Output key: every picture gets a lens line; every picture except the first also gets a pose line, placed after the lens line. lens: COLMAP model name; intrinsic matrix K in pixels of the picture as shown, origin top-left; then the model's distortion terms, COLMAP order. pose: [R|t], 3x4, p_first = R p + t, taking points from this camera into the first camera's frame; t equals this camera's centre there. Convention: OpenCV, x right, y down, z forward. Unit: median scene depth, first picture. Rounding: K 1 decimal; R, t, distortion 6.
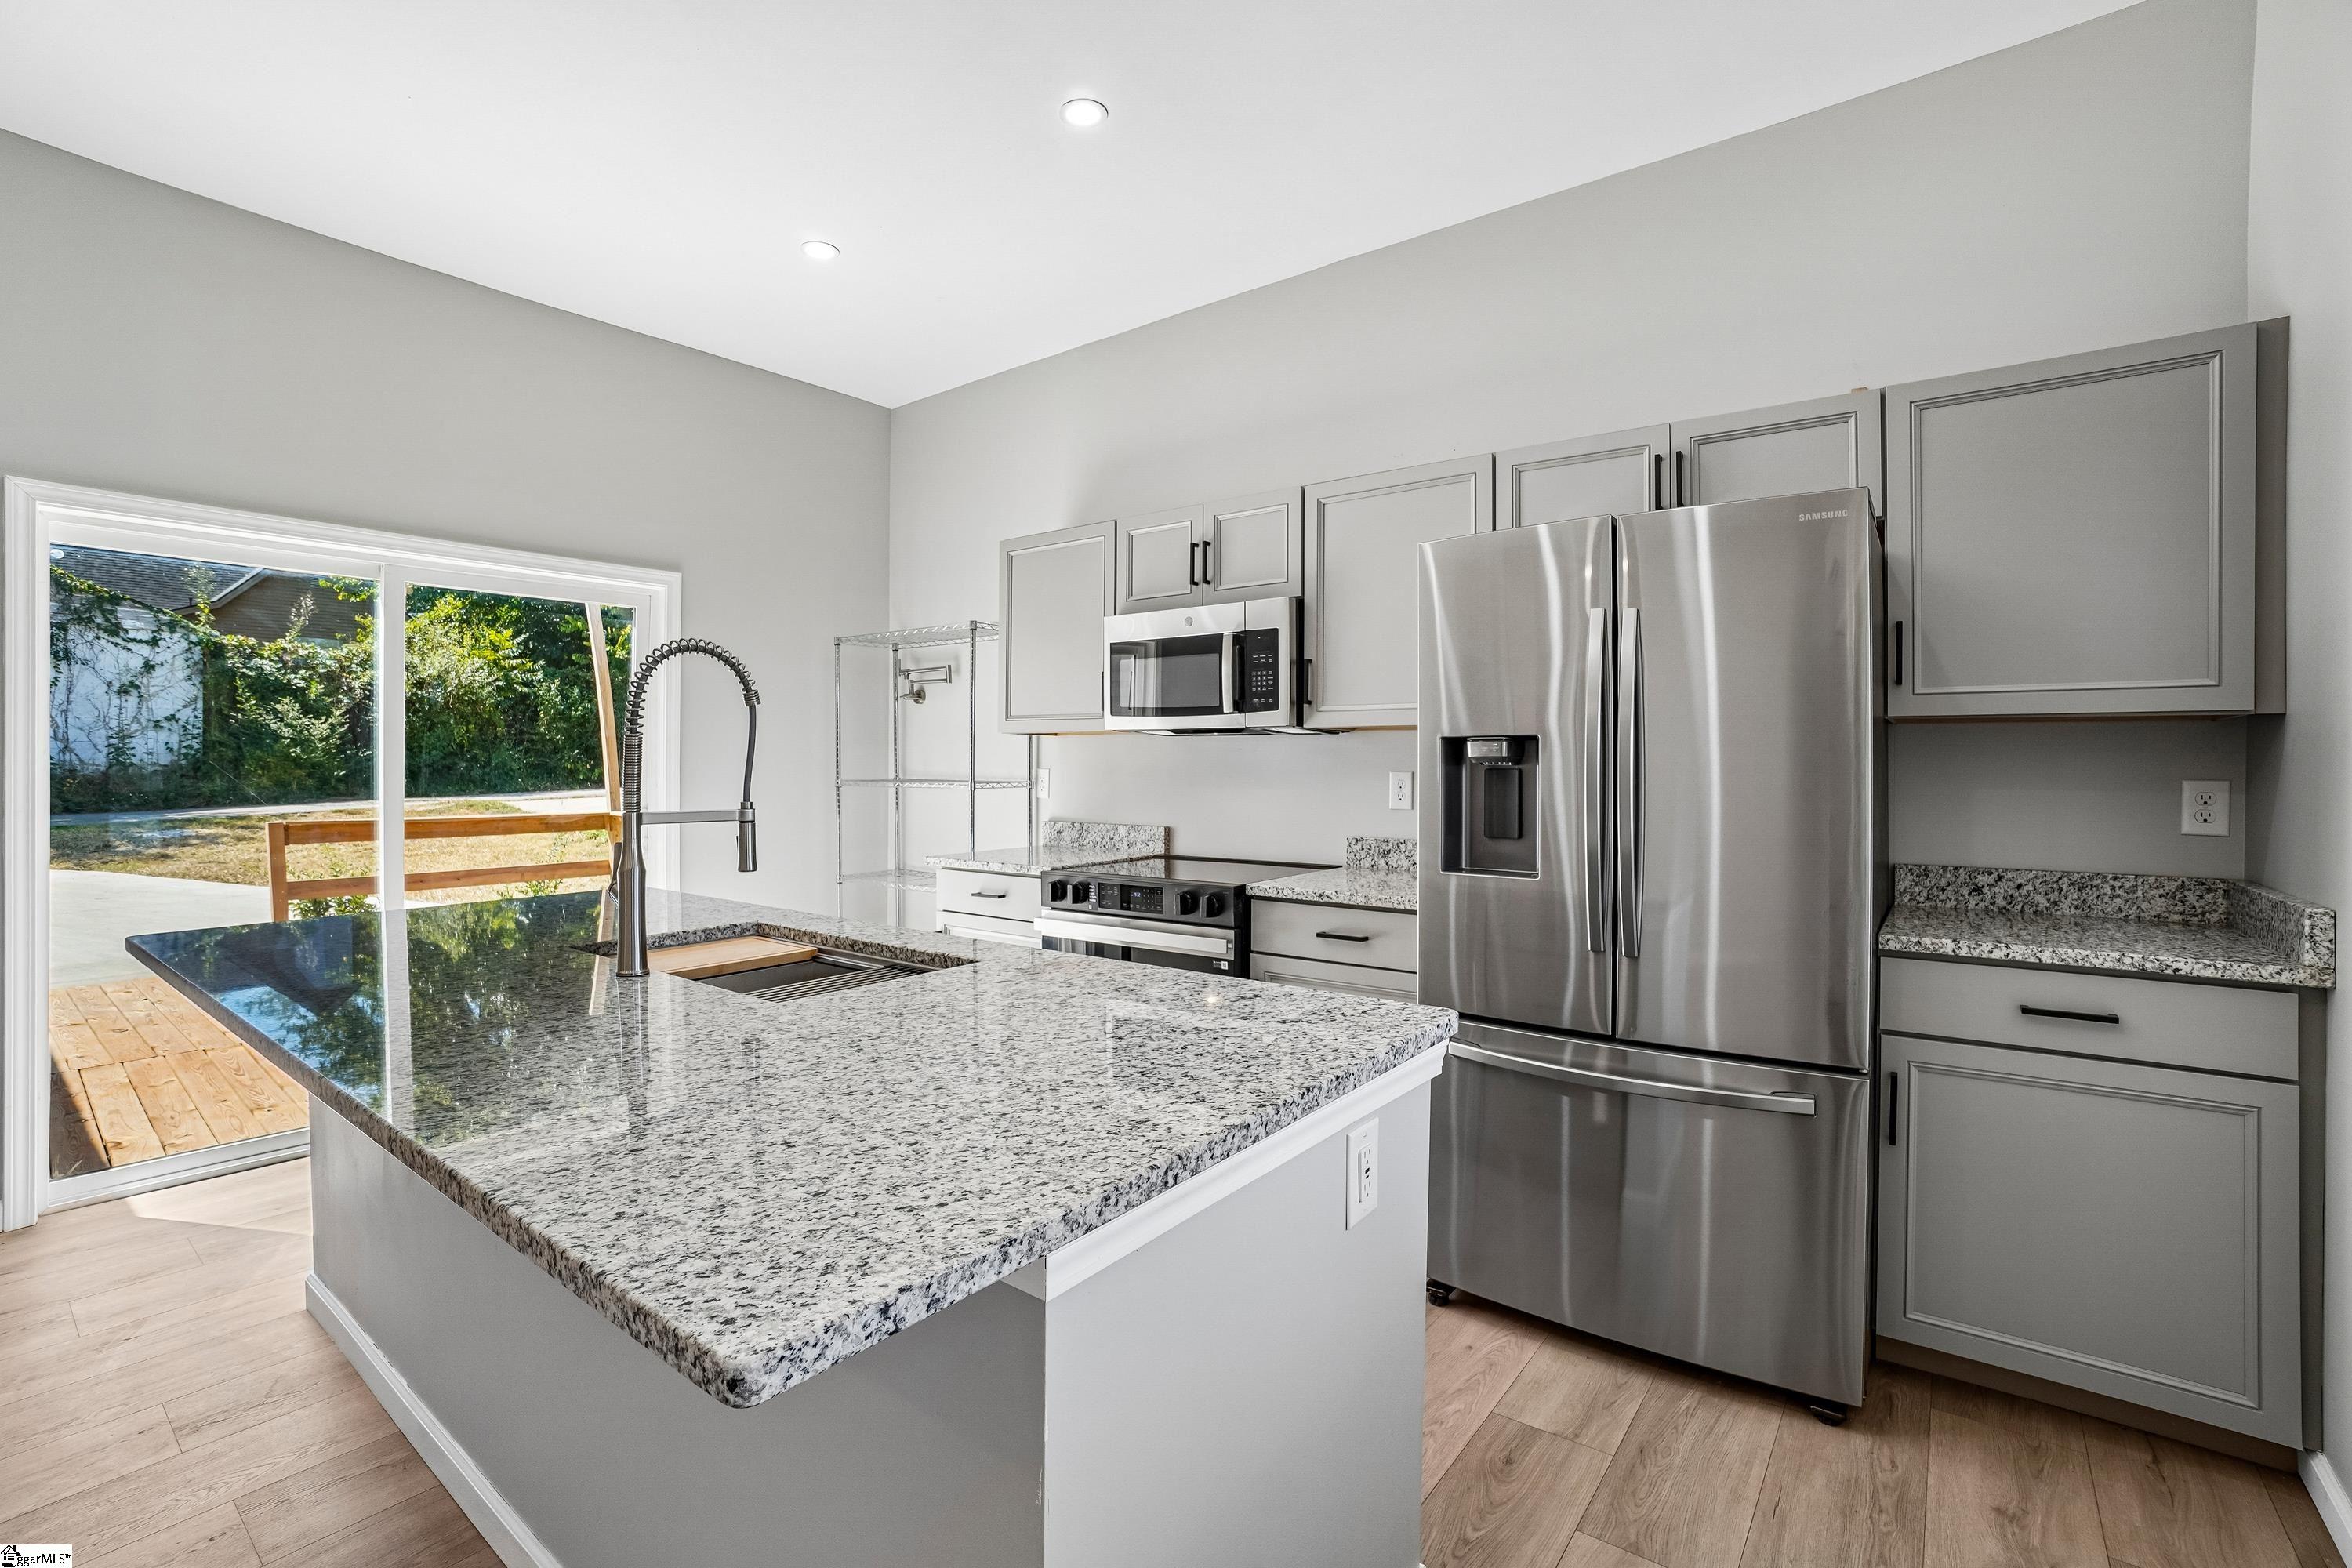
lens RADIAL K [[1039.9, 0, 1174.5], [0, 1039.9, 769.0], [0, 0, 1]] dist [-0.059798, 0.020099]
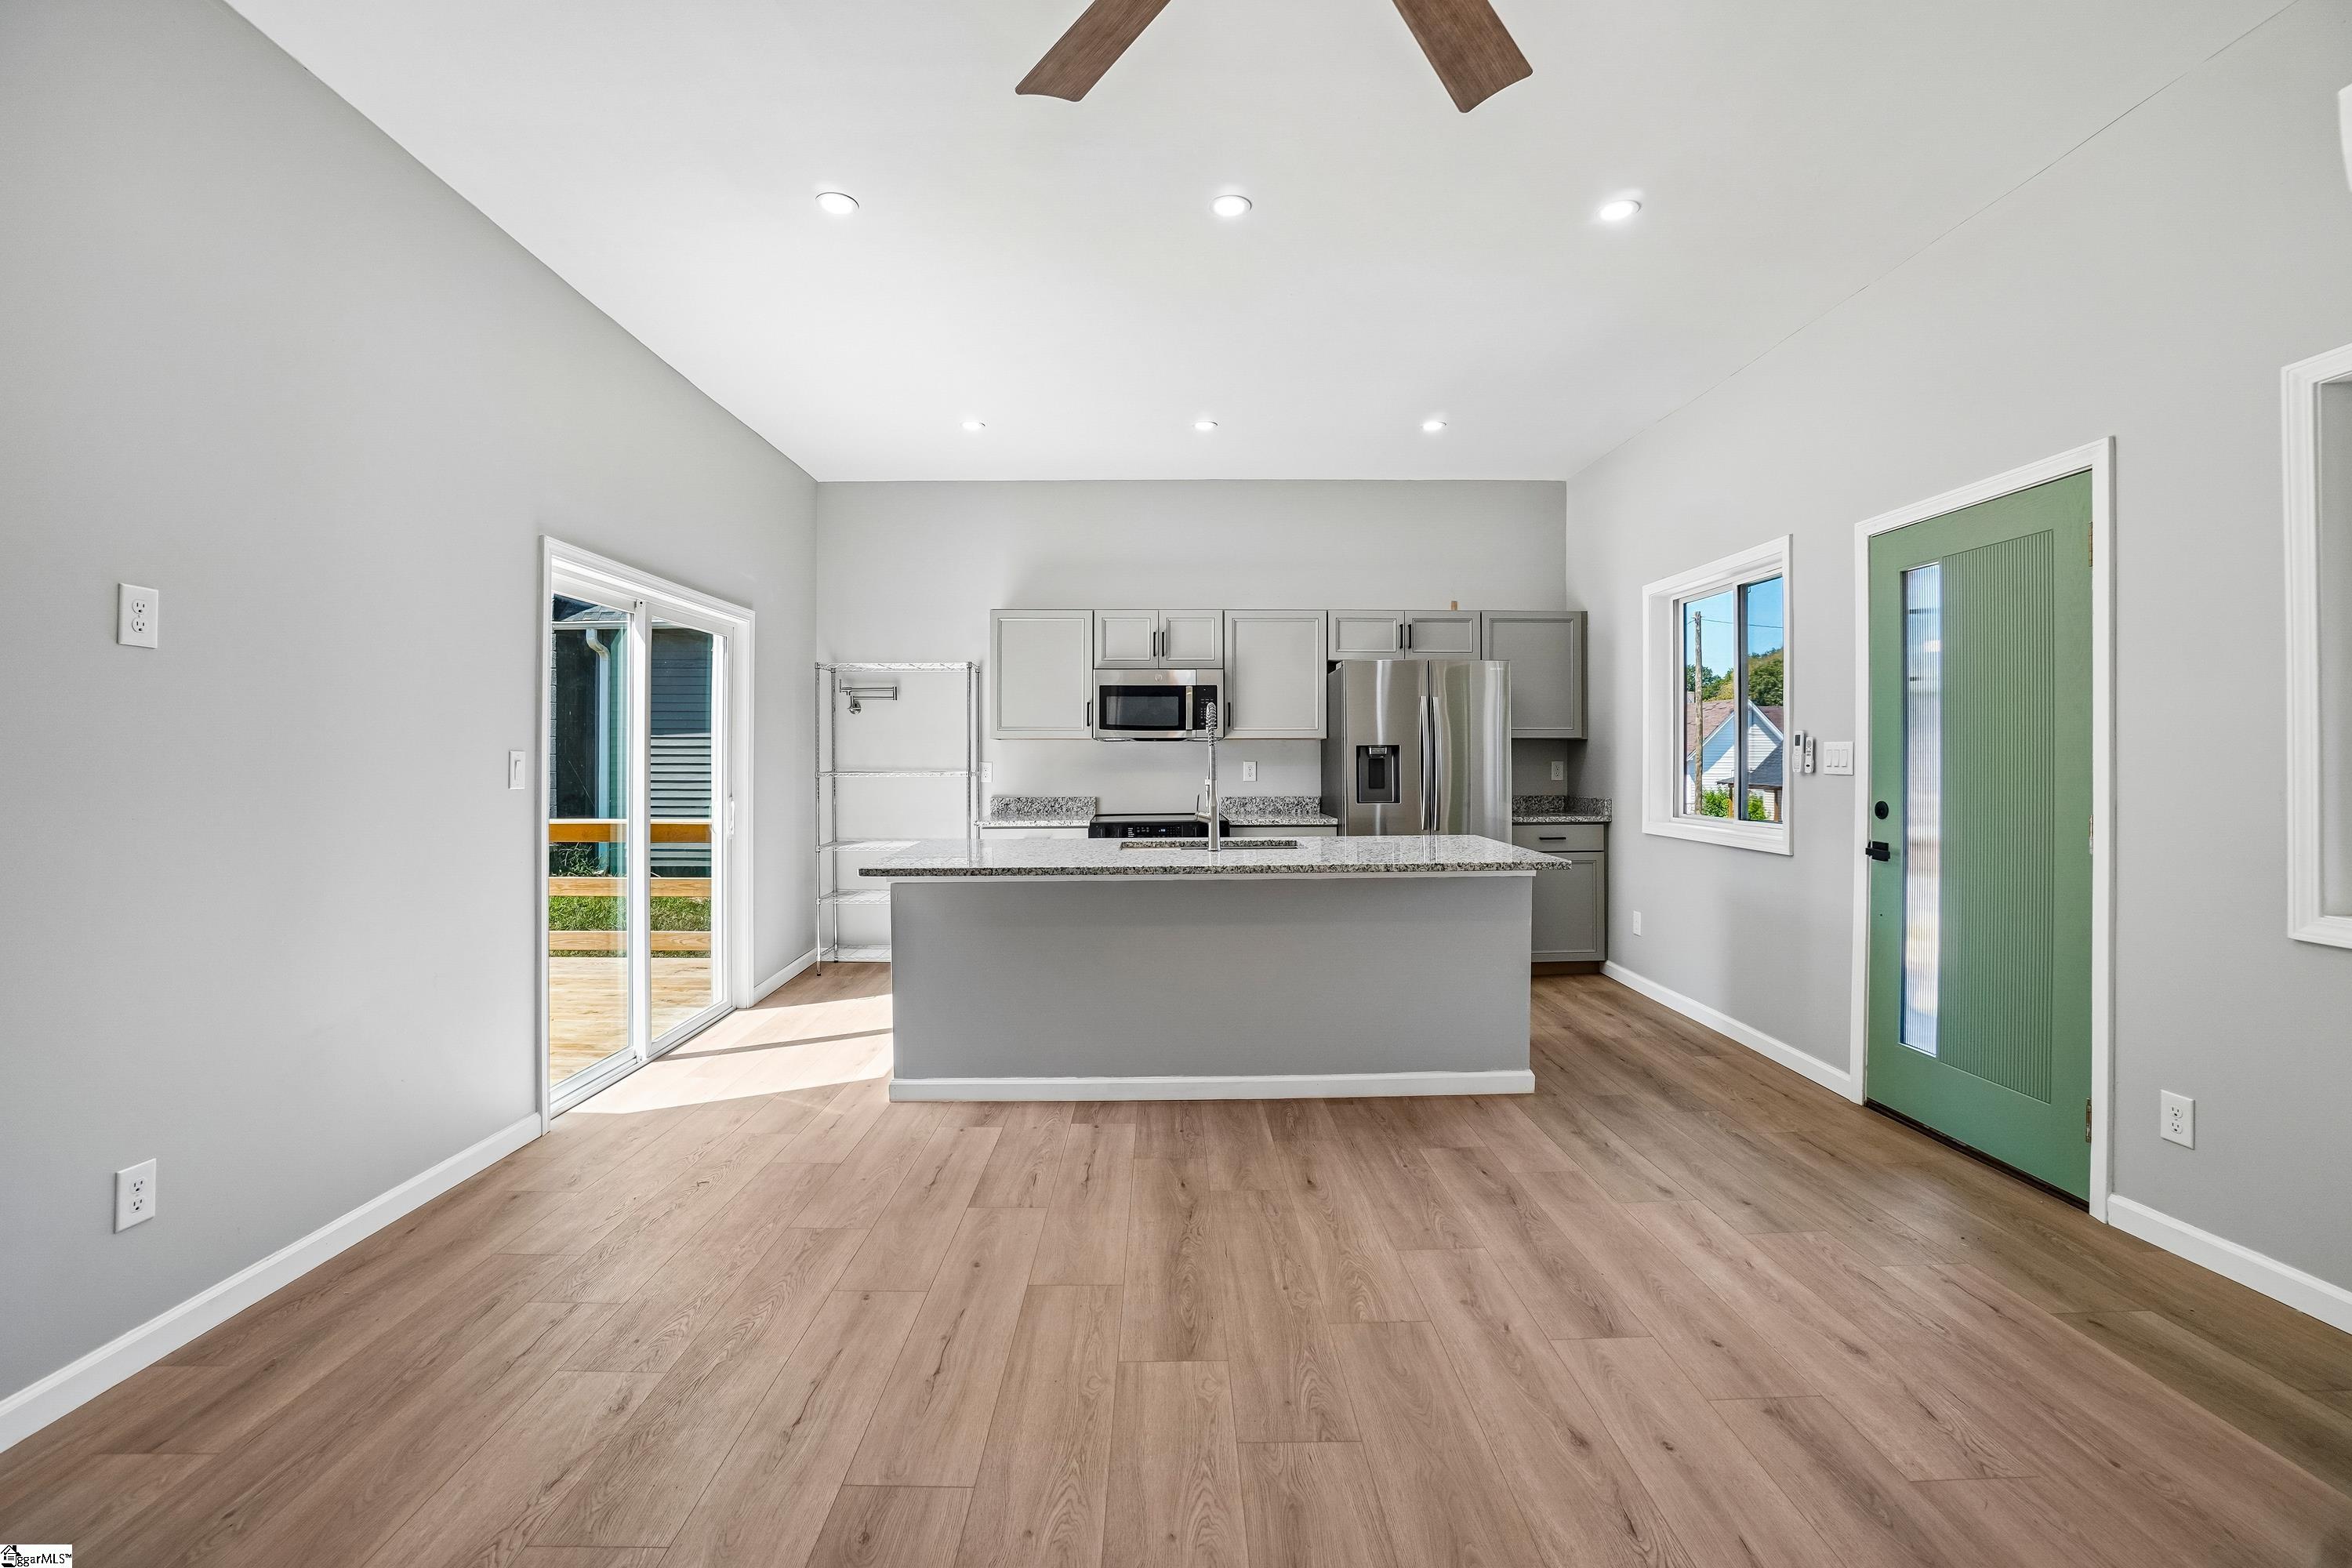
lens RADIAL K [[1039.9, 0, 1181.2], [0, 1039.9, 758.5], [0, 0, 1]] dist [-0.059798, 0.020099]
pose [[0.780833, -0.007336, 0.624697, -1.115676], [0.008708, 0.999962, 0.000859, -0.005242], [-0.624679, 0.004769, 0.780867, -0.423894]]
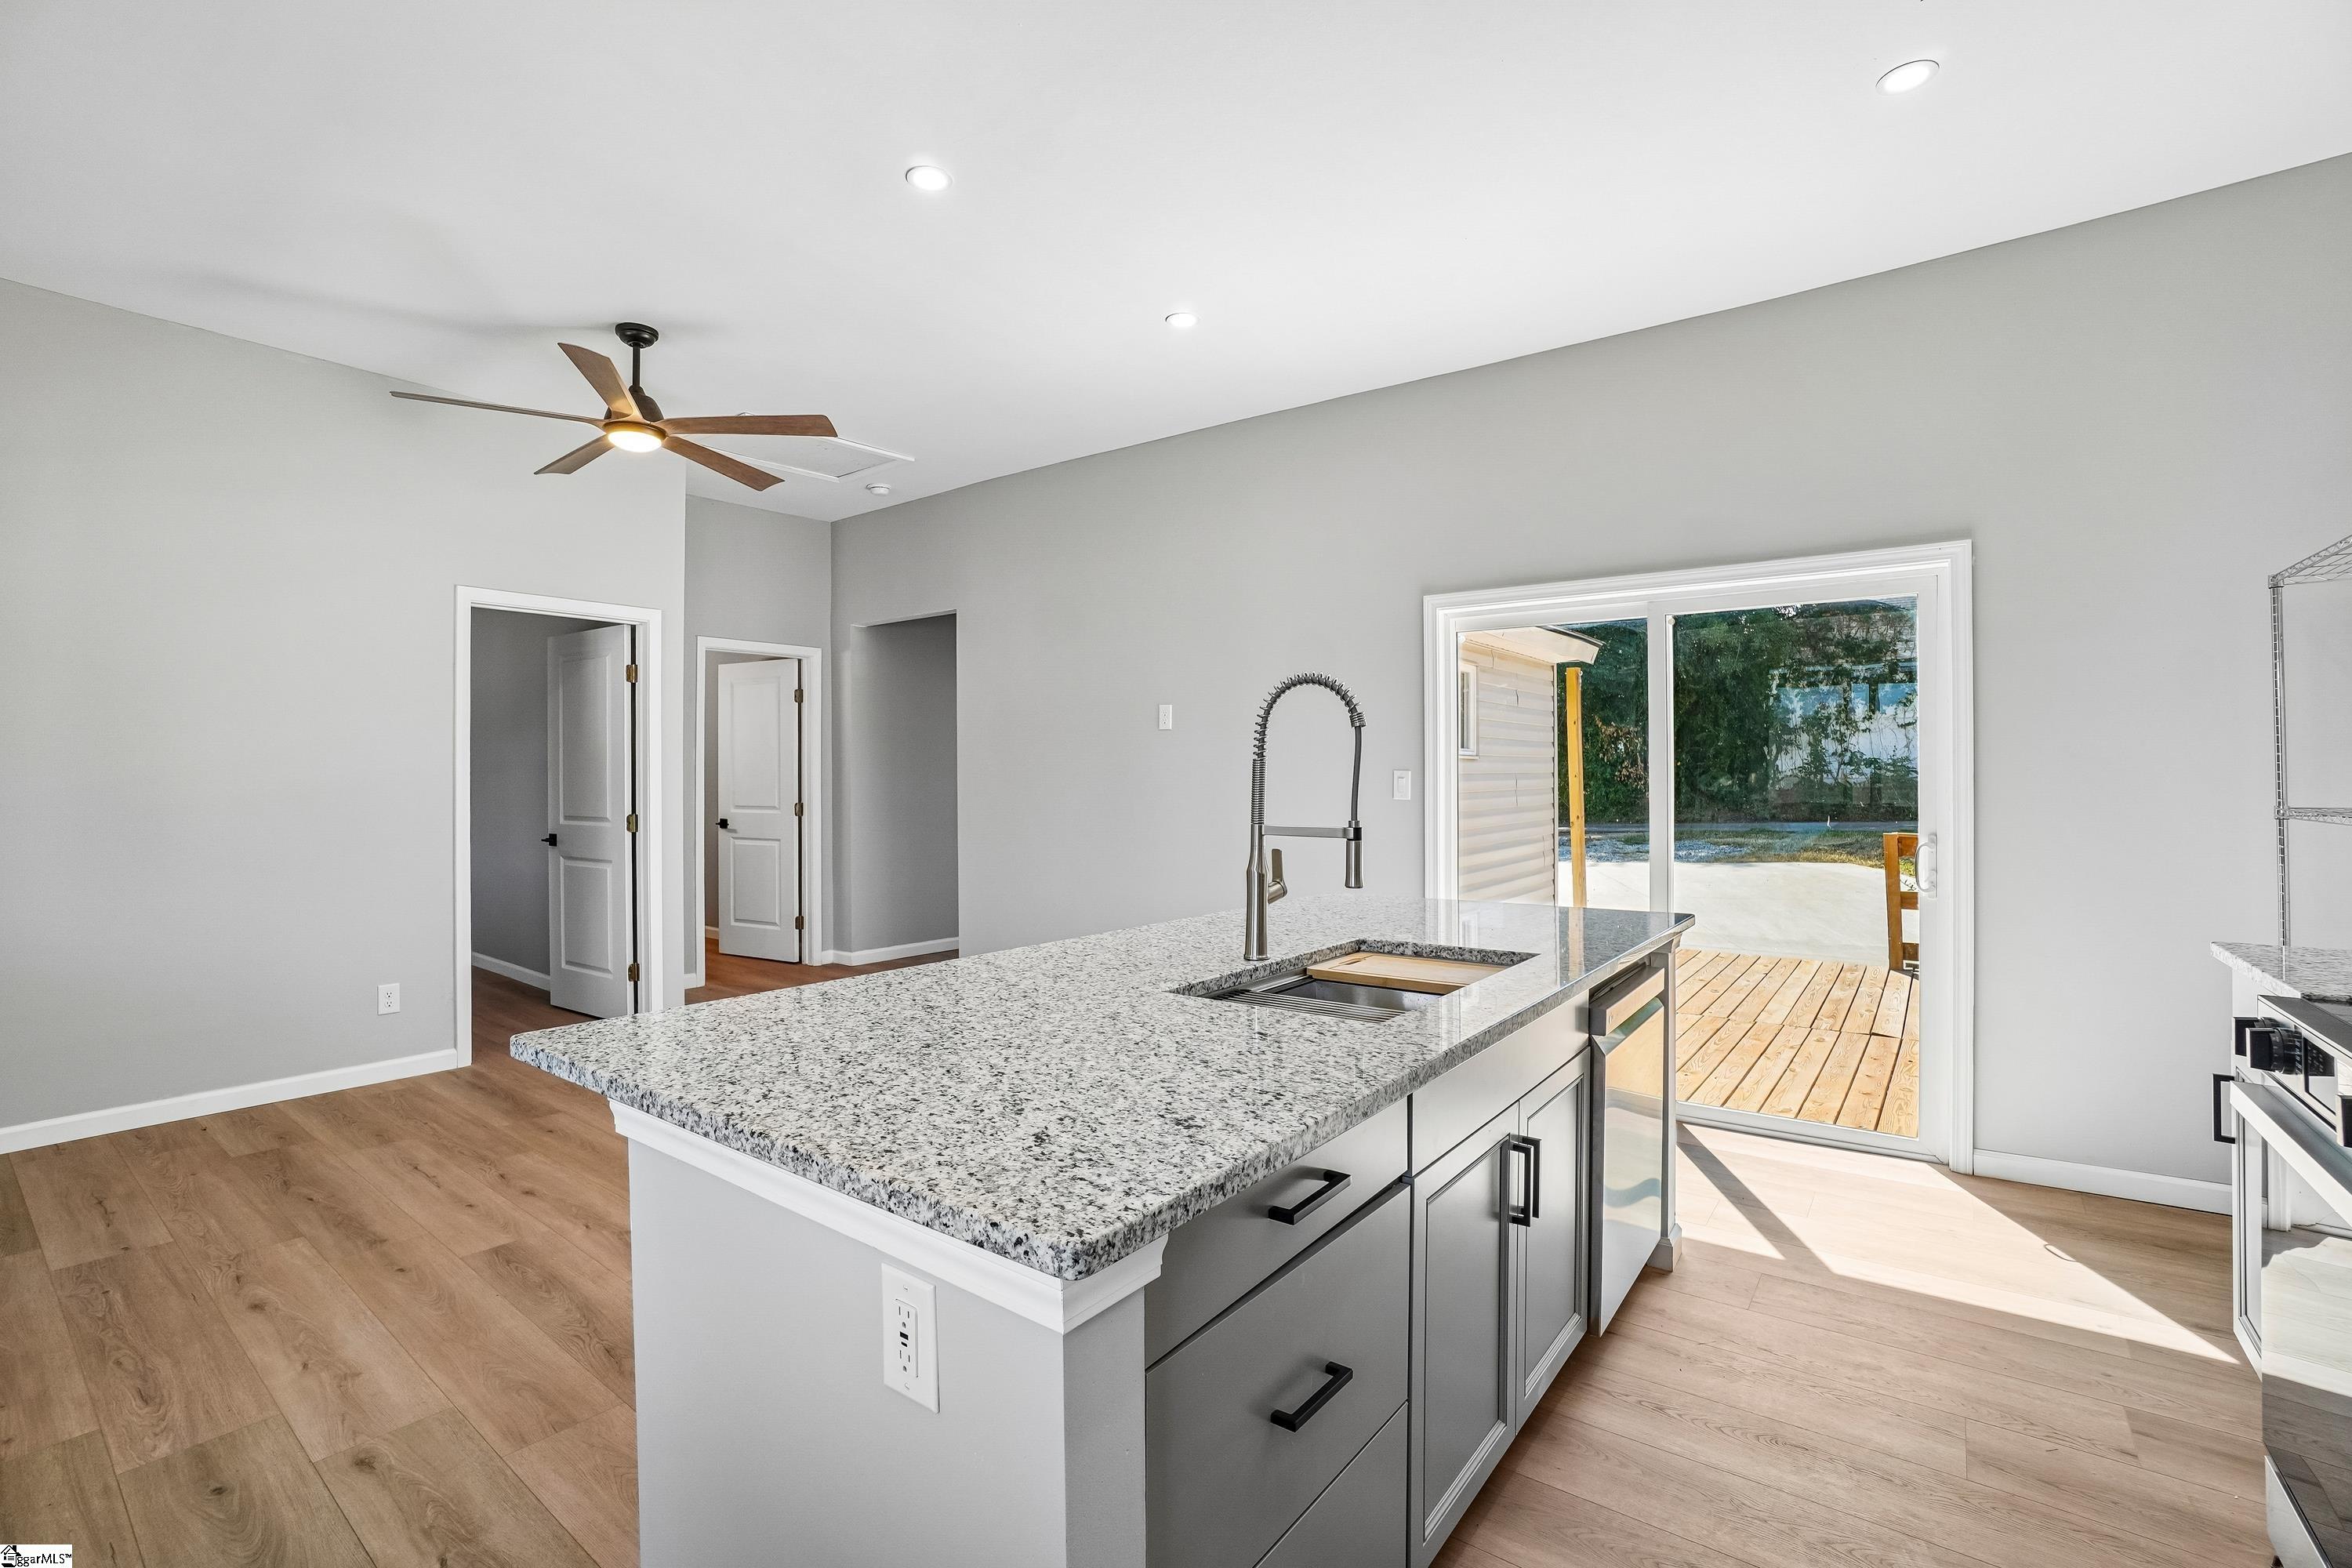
lens RADIAL K [[1039.9, 0, 1165.7], [0, 1039.9, 774.2], [0, 0, 1]] dist [-0.059798, 0.020099]
pose [[0.002308, -0.004246, -0.999988, 0.378715], [-0.003422, 0.999985, -0.004254, -0.005670], [0.999991, 0.003432, 0.002293, 0.484670]]
